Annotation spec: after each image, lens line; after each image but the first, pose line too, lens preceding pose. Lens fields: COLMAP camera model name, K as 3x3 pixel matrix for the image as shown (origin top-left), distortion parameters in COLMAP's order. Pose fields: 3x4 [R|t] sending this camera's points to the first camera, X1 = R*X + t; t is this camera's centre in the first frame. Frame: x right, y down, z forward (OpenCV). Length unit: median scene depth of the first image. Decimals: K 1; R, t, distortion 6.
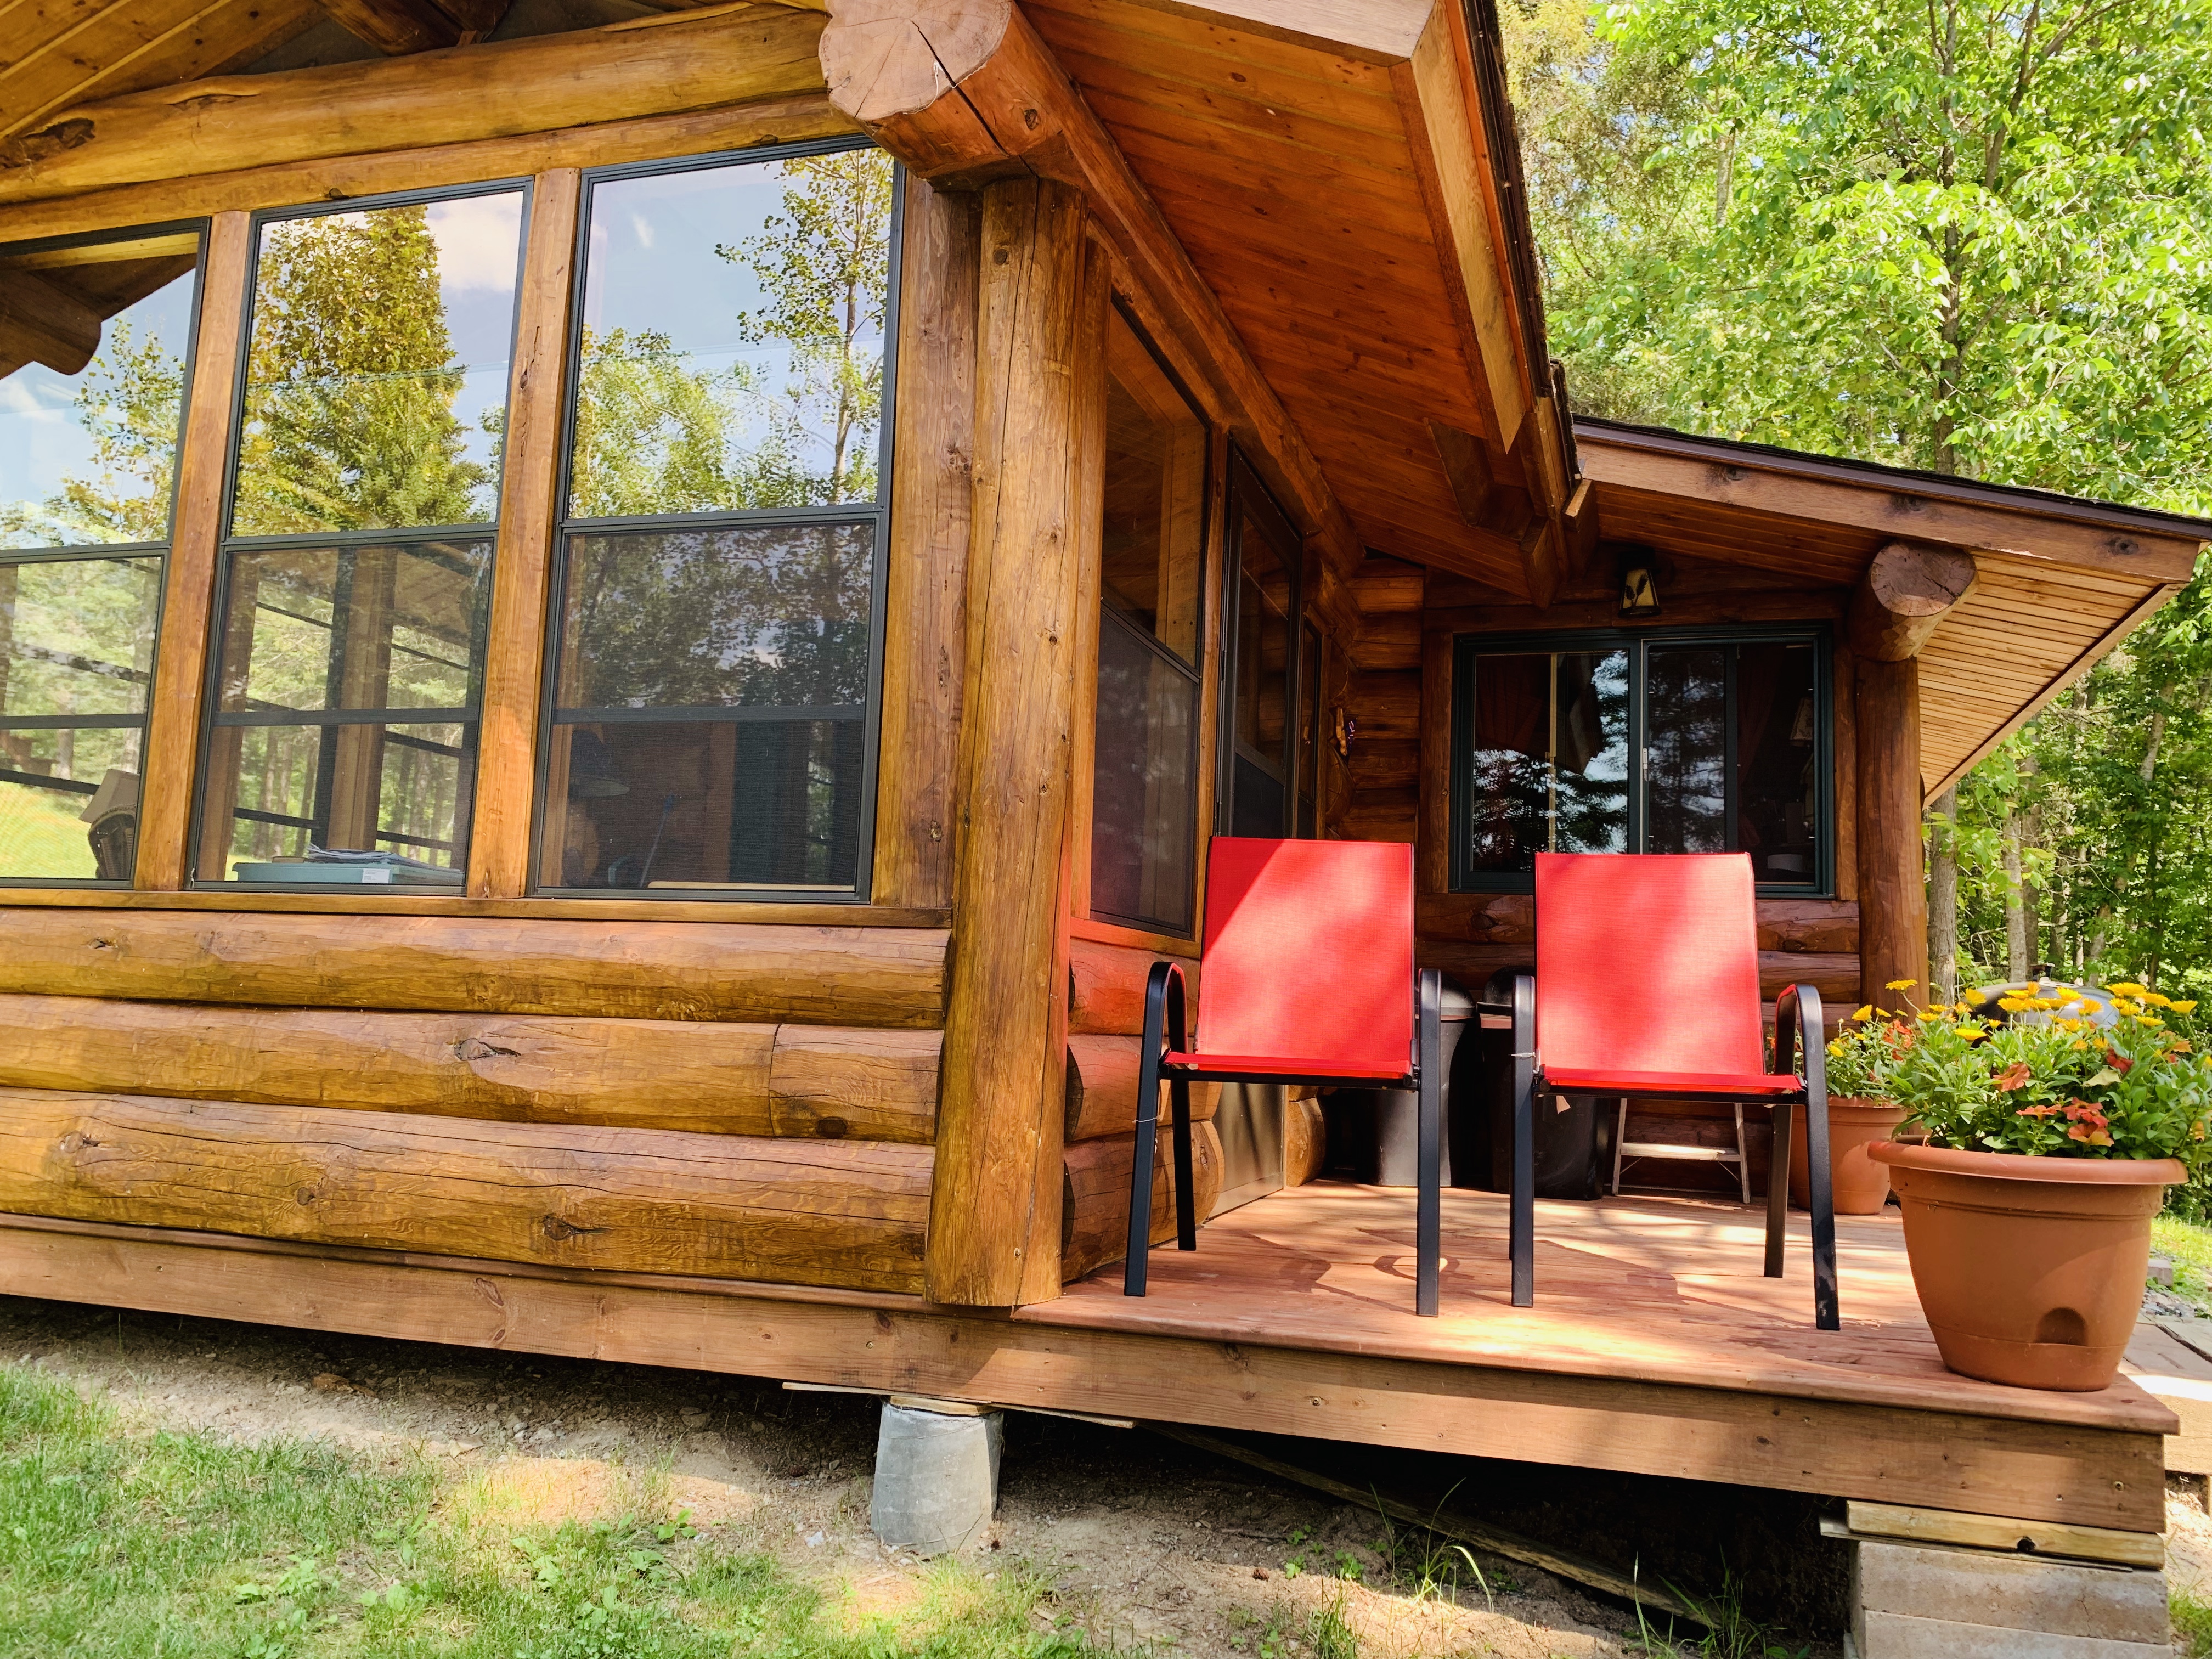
lens RADIAL K [[1688.7, 0, 1106.0], [0, 1688.7, 829.5], [0, 0, 1]] dist [0.074937, -0.065048]
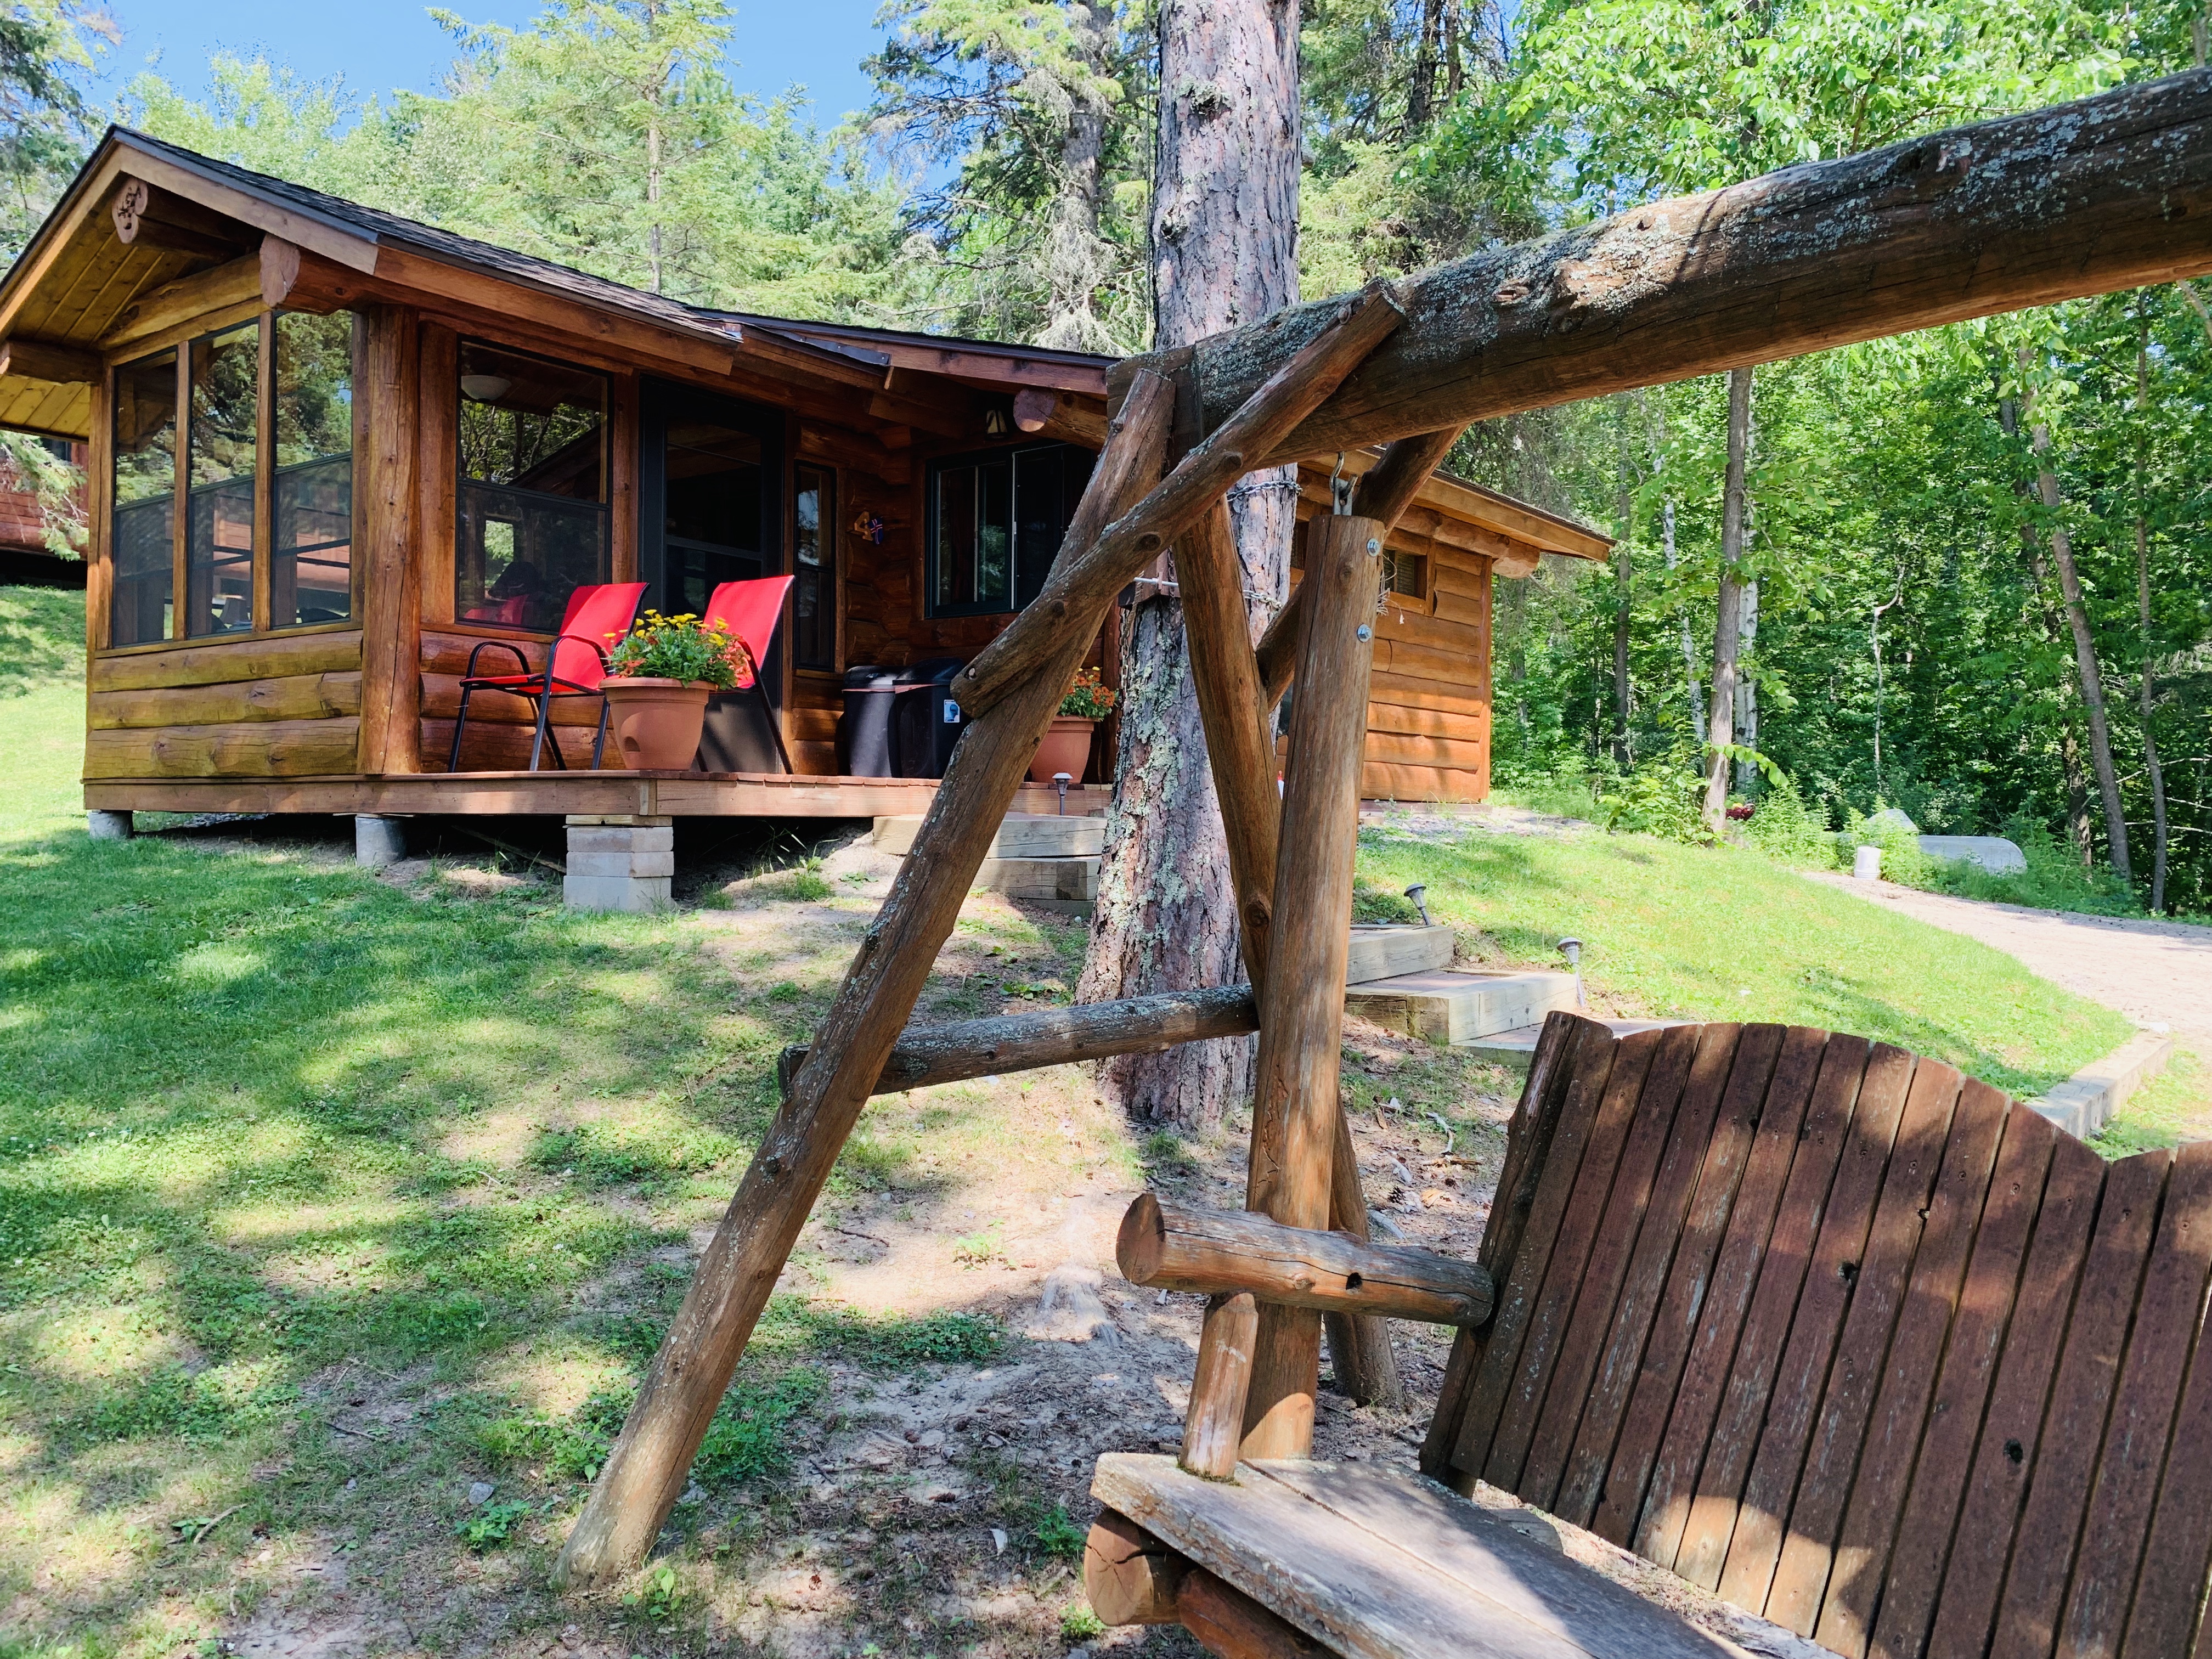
lens RADIAL K [[1688.7, 0, 1106.0], [0, 1688.7, 829.5], [0, 0, 1]] dist [0.074937, -0.065048]
pose [[0.937260, -0.027945, -0.347509, 1.733069], [0.069318, 0.991818, 0.107199, 0.150150], [0.341670, -0.124562, 0.931529, -0.965538]]
